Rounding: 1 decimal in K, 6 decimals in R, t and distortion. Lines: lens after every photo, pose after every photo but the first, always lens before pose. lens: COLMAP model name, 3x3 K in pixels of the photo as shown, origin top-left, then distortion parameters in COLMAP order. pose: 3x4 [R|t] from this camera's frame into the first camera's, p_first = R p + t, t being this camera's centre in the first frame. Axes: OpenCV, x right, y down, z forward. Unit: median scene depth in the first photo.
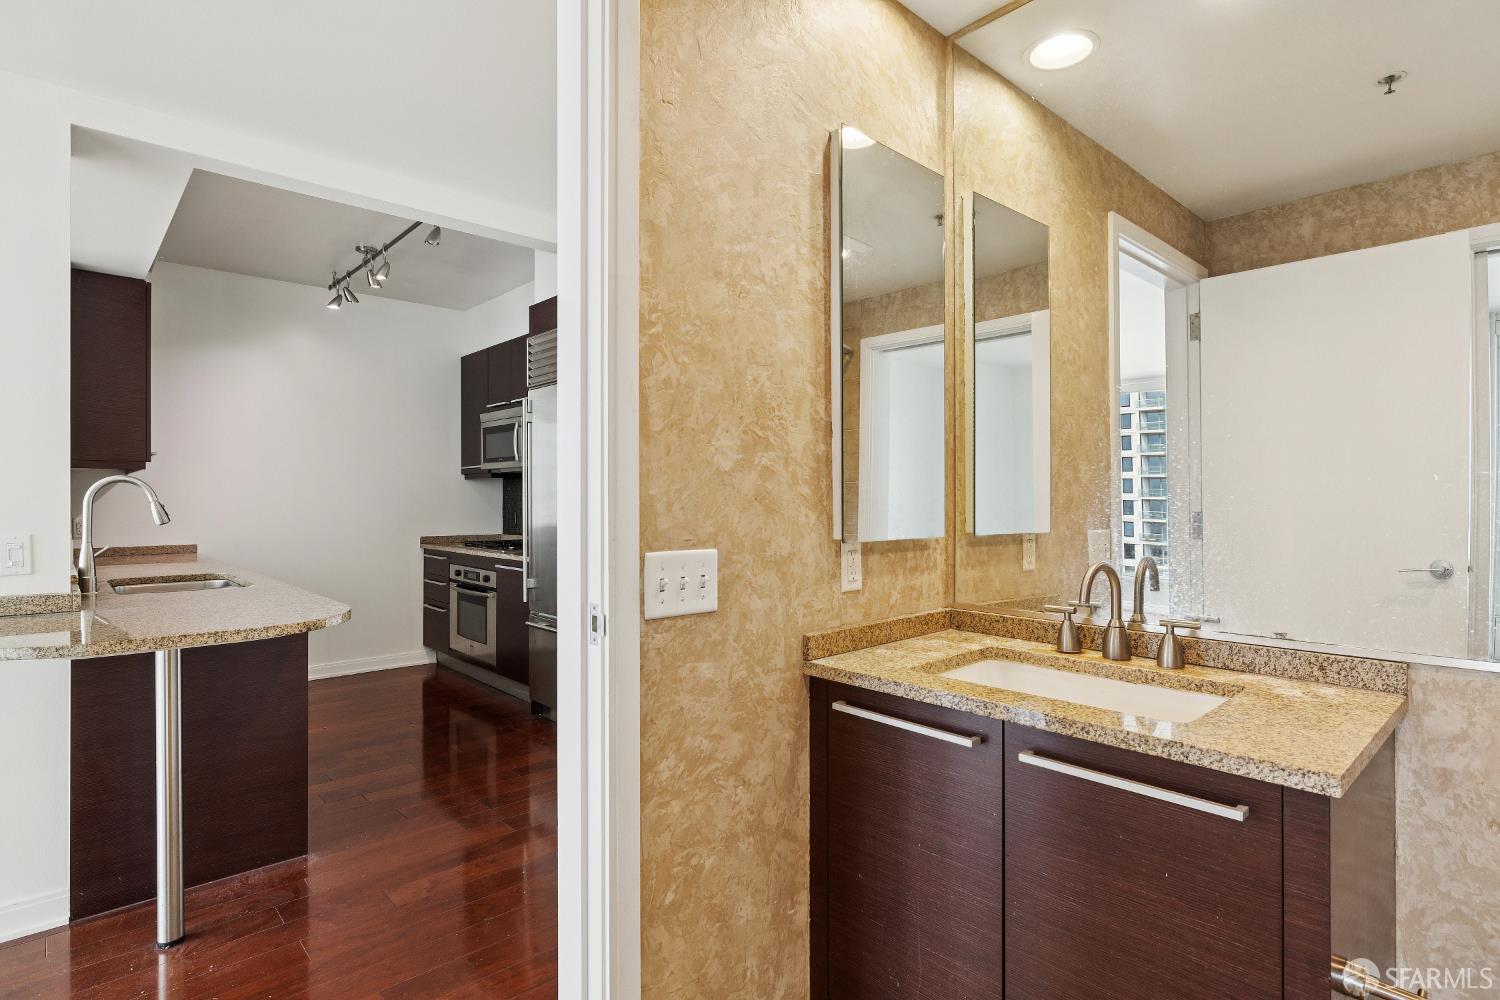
lens RADIAL K [[759.9, 0, 751.1], [0, 759.9, 496.2], [0, 0, 1]] dist [-0.000349, -0.000046]
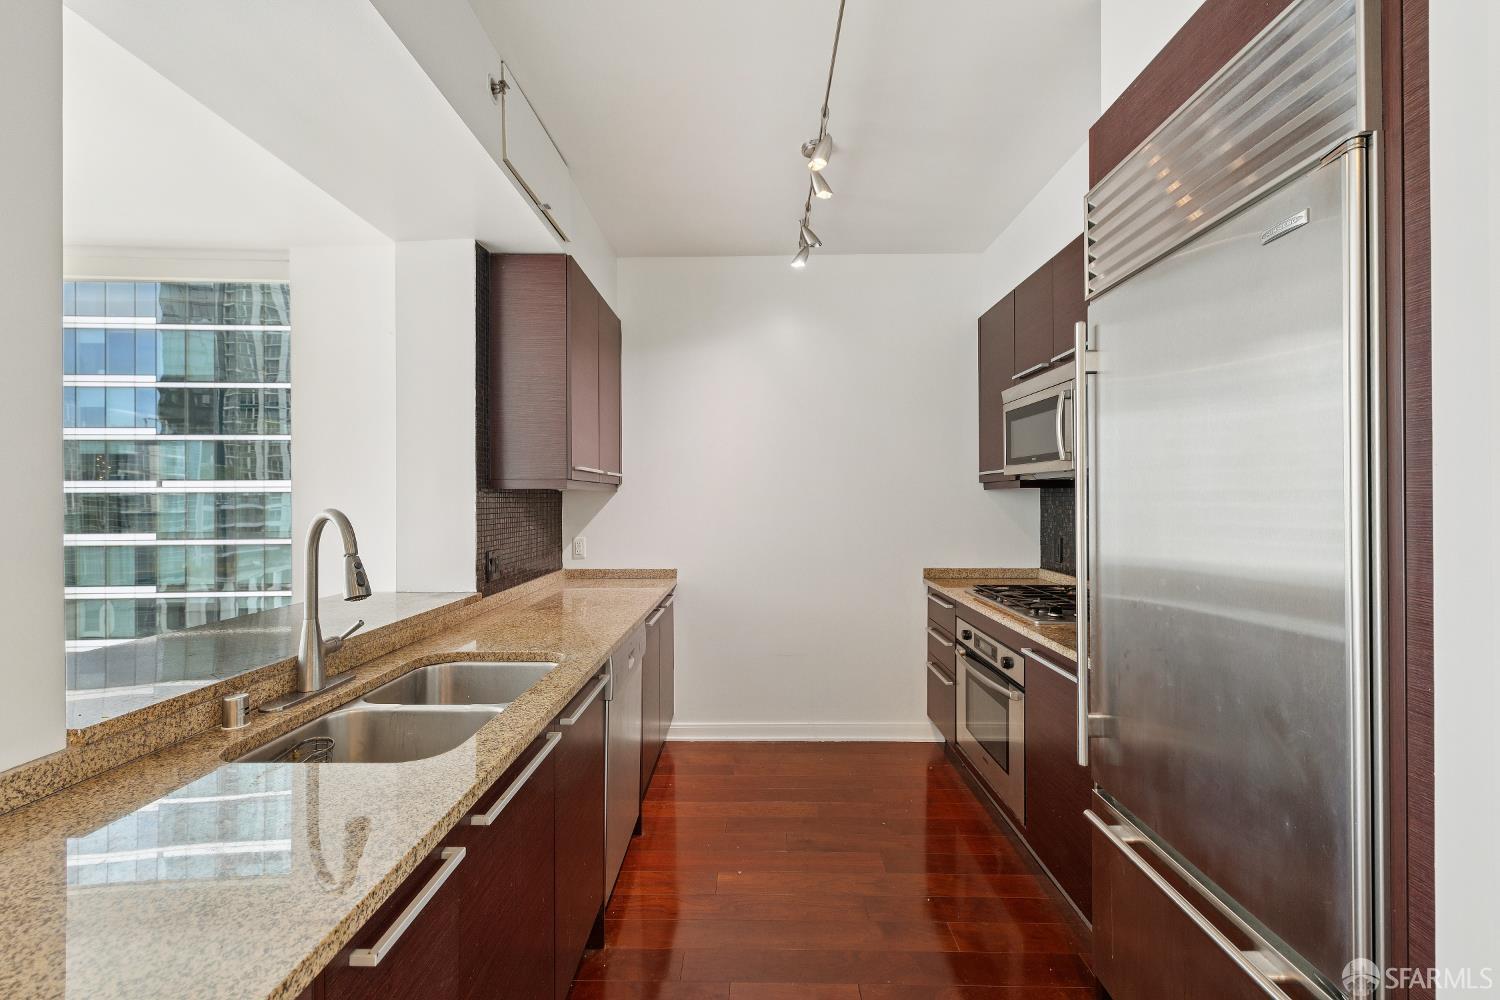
lens RADIAL K [[627.0, 0, 746.5], [0, 627.0, 495.8], [0, 0, 1]] dist [0.000567, 0.000123]
pose [[0.721848, -0.003990, -0.692041, -0.148570], [0.004147, 0.999990, -0.001441, -0.018585], [0.692040, -0.001830, 0.721857, 0.479341]]
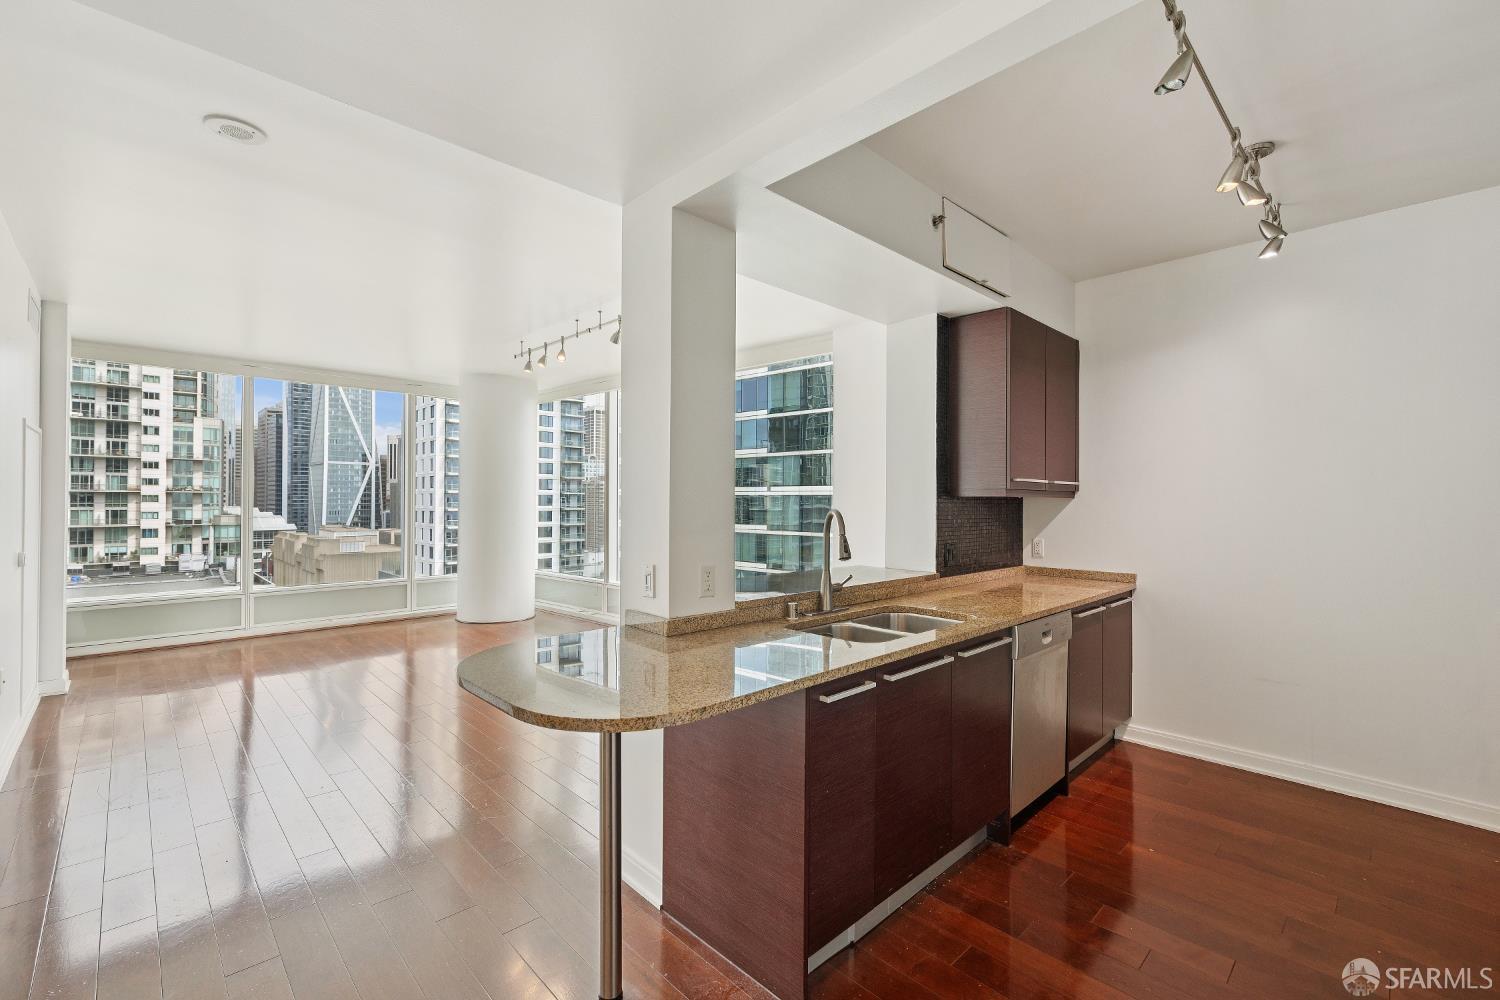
lens RADIAL K [[645.6, 0, 753.1], [0, 645.6, 496.6], [0, 0, 1]] dist [0.001853, 0.000194]
pose [[0.029663, -0.004726, -0.999549, 0.023891], [-0.005119, 0.999975, -0.004879, -0.020909], [0.999547, 0.005261, 0.029638, 0.473059]]
